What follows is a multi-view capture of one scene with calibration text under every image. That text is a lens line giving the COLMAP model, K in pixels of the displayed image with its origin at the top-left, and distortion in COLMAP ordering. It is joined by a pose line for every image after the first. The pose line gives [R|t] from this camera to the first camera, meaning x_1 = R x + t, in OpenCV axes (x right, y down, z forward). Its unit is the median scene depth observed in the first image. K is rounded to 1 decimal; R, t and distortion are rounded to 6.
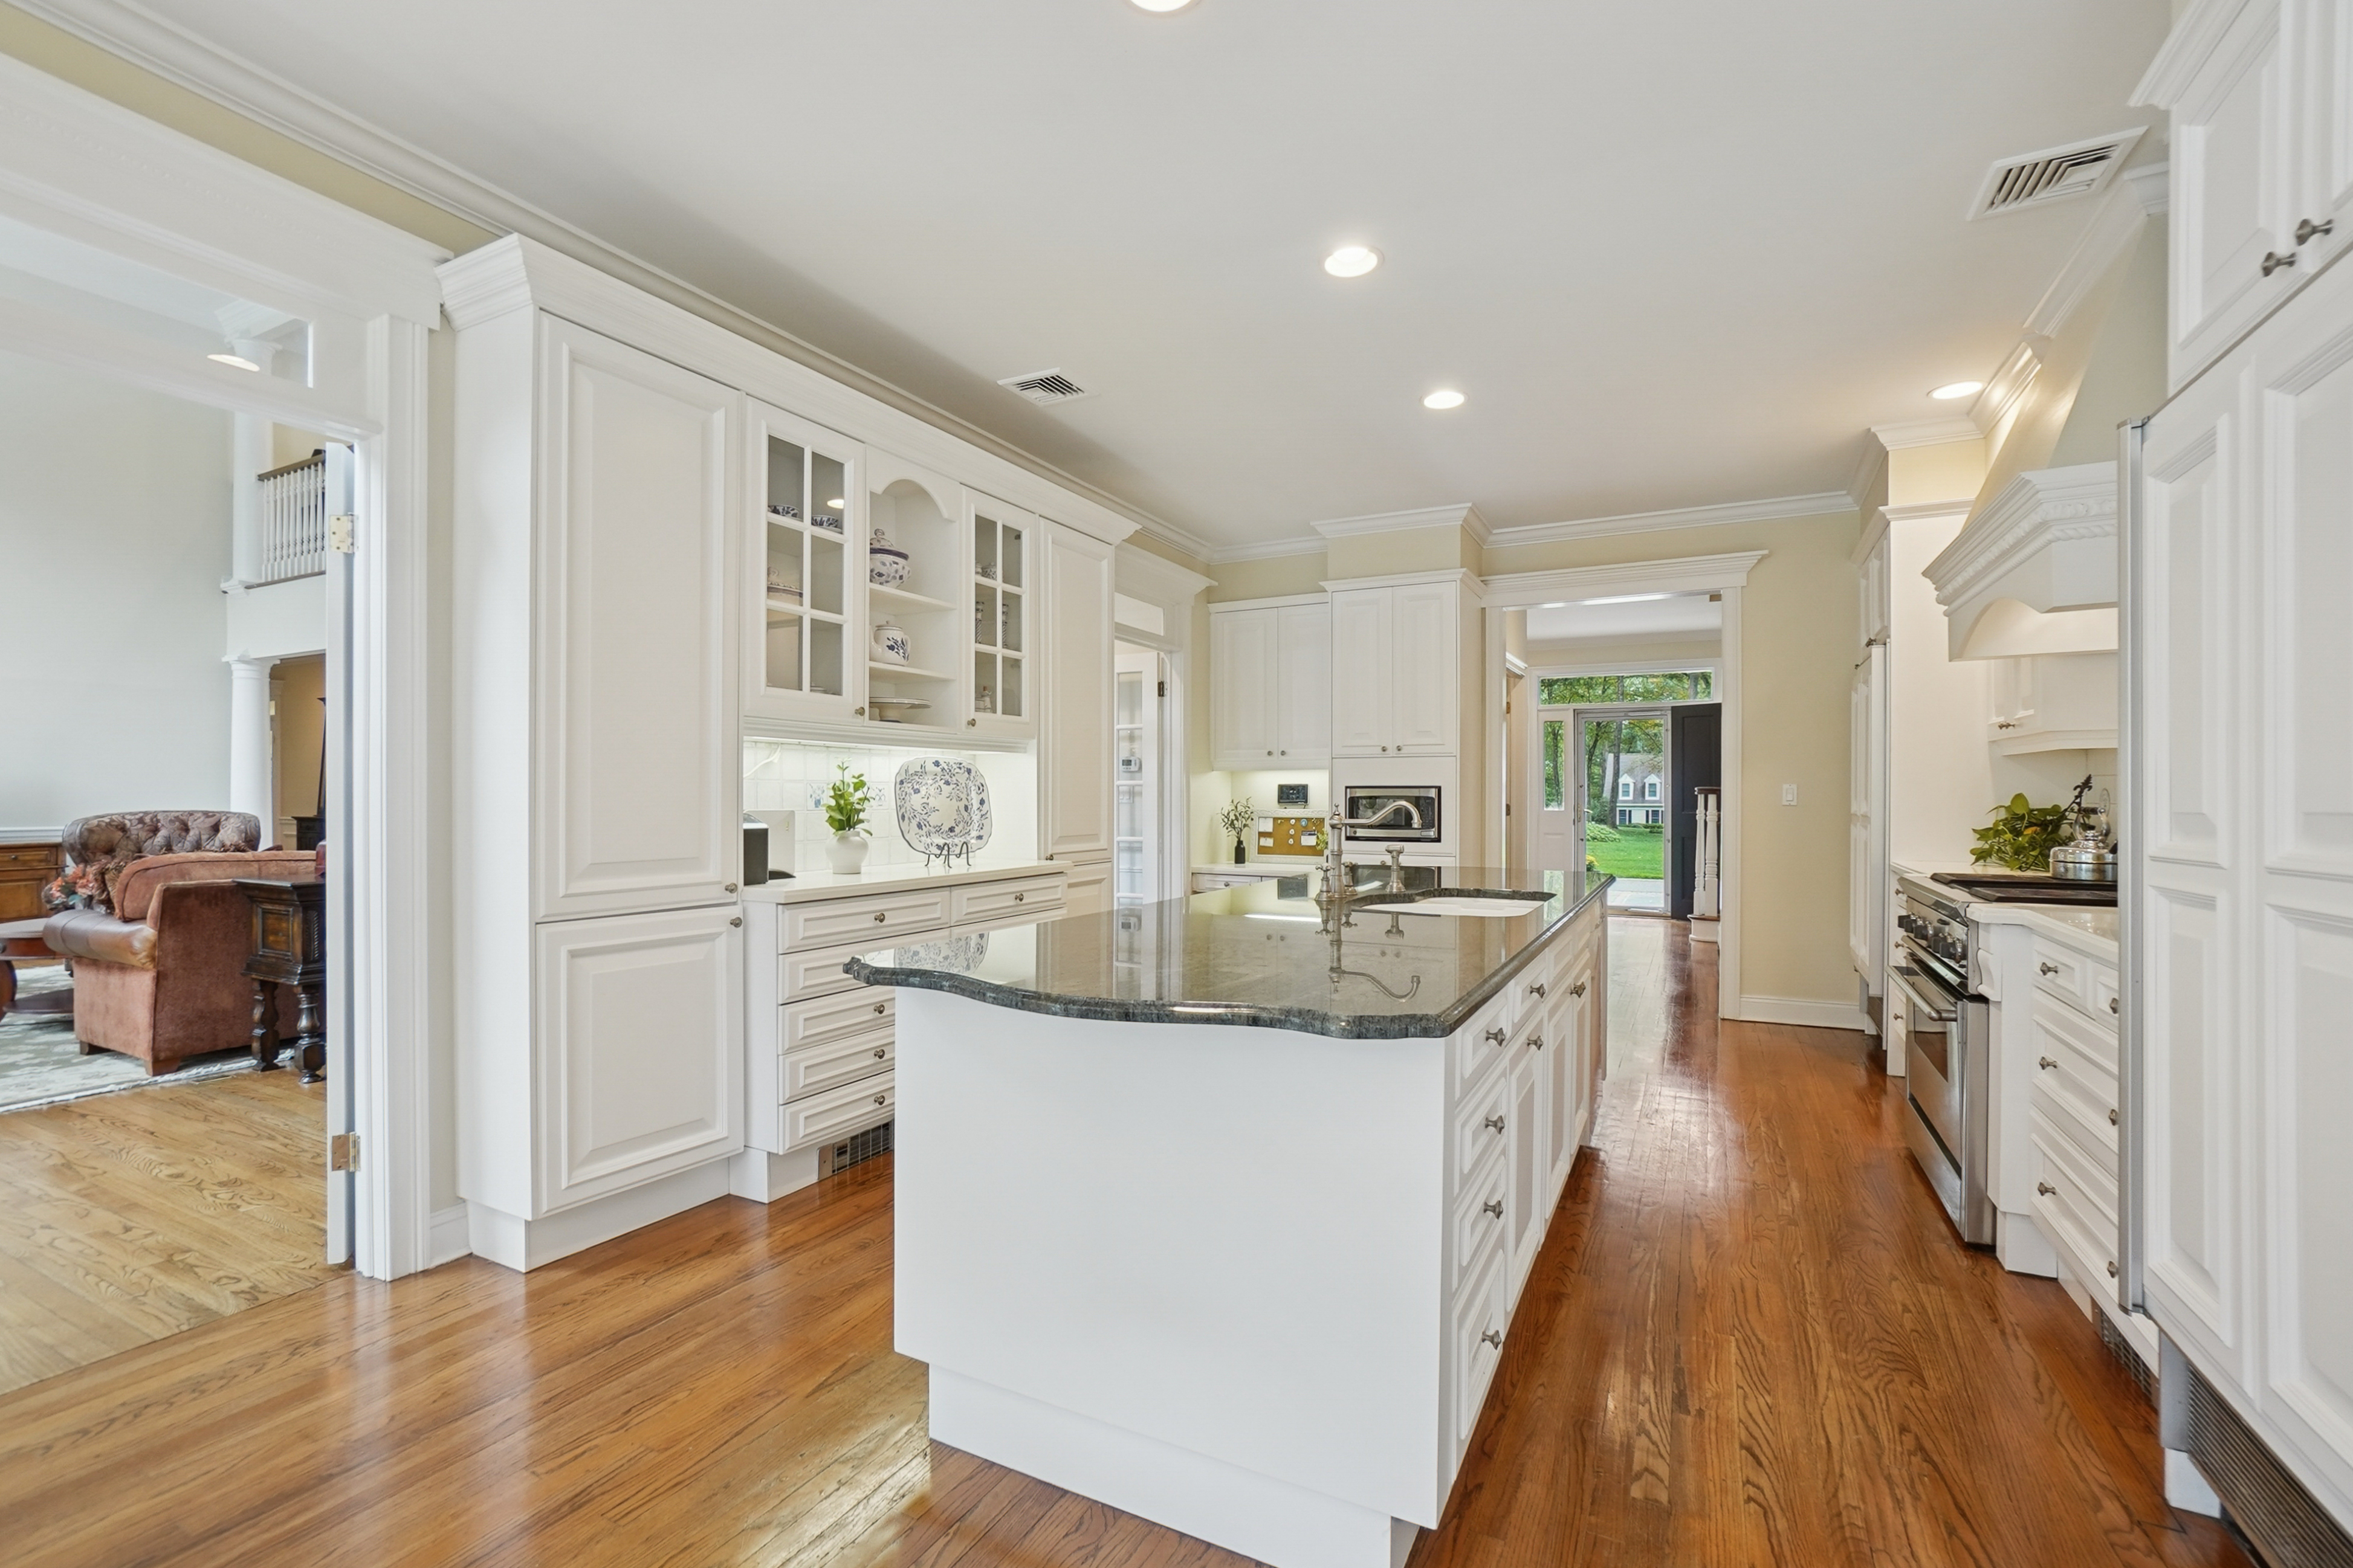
lens RADIAL K [[1037.7, 0, 1178.3], [0, 1037.7, 796.0], [0, 0, 1]] dist [-0.033355, 0.012176]
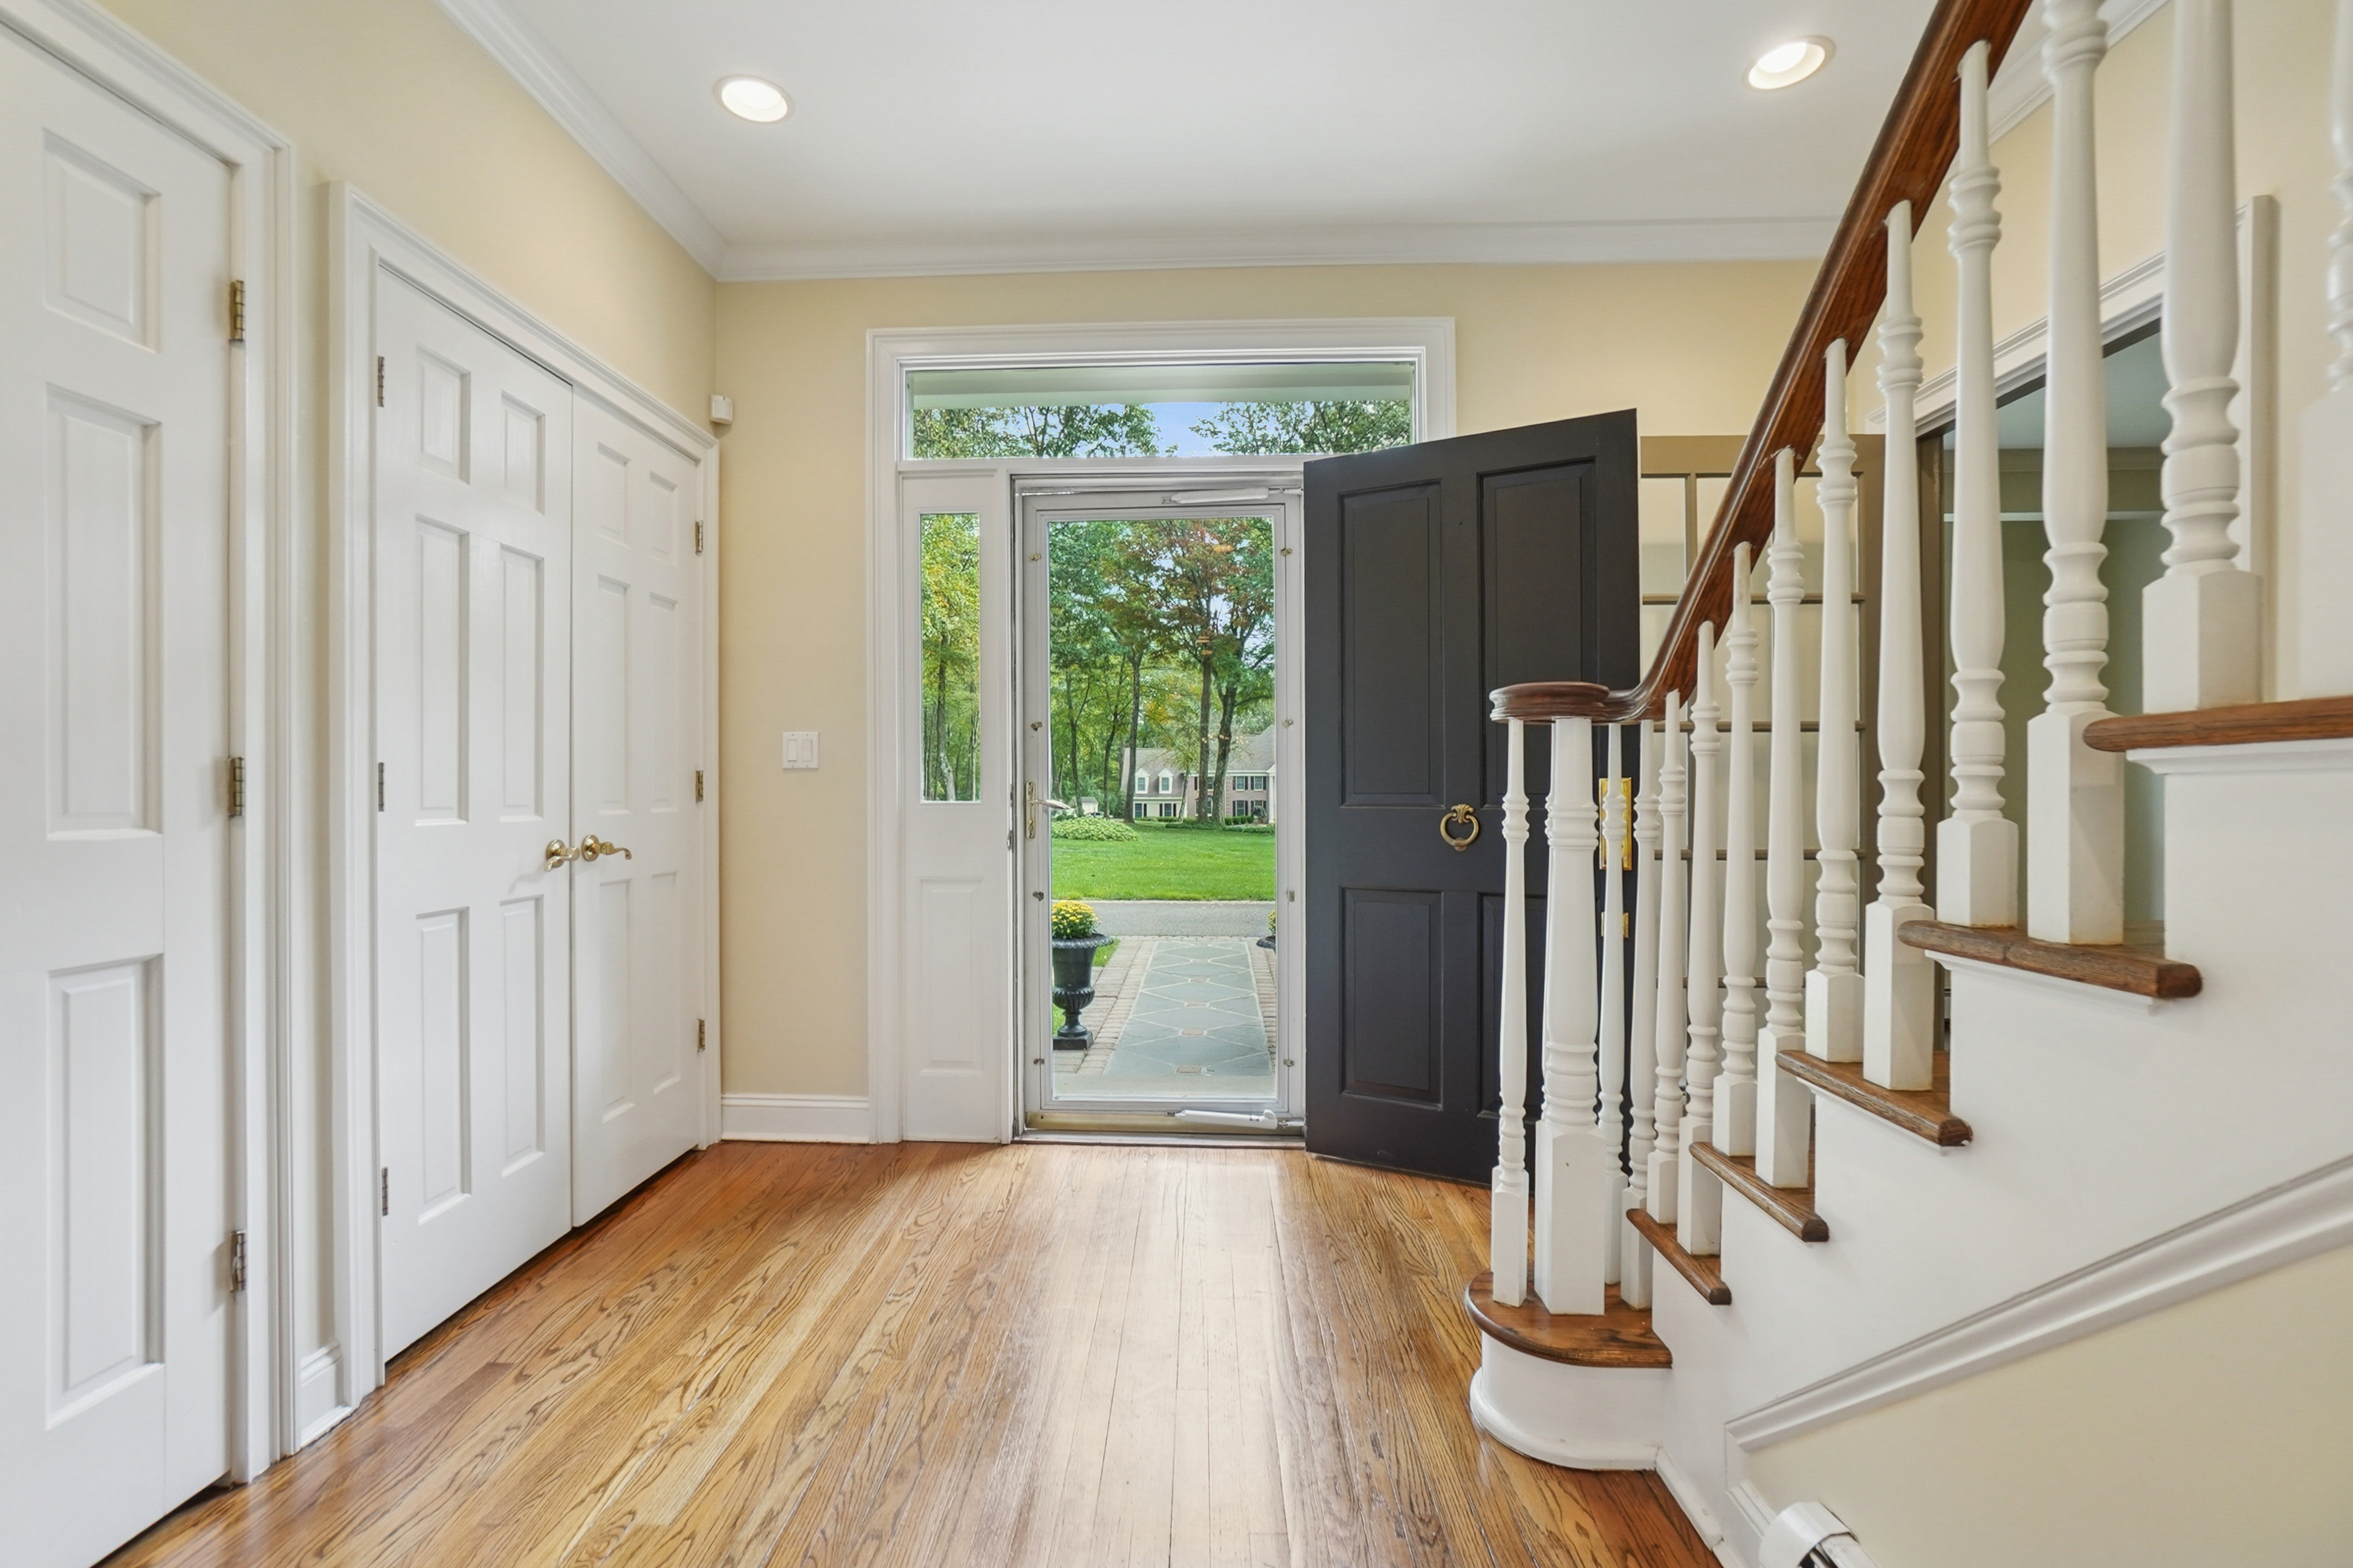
lens RADIAL K [[1037.7, 0, 1172.6], [0, 1037.7, 789.0], [0, 0, 1]] dist [-0.033355, 0.012176]
pose [[0.904845, -0.002255, 0.425735, 0.186091], [0.003348, 0.999993, -0.001818, 0.006681], [-0.425728, 0.003070, 0.904846, 0.438582]]
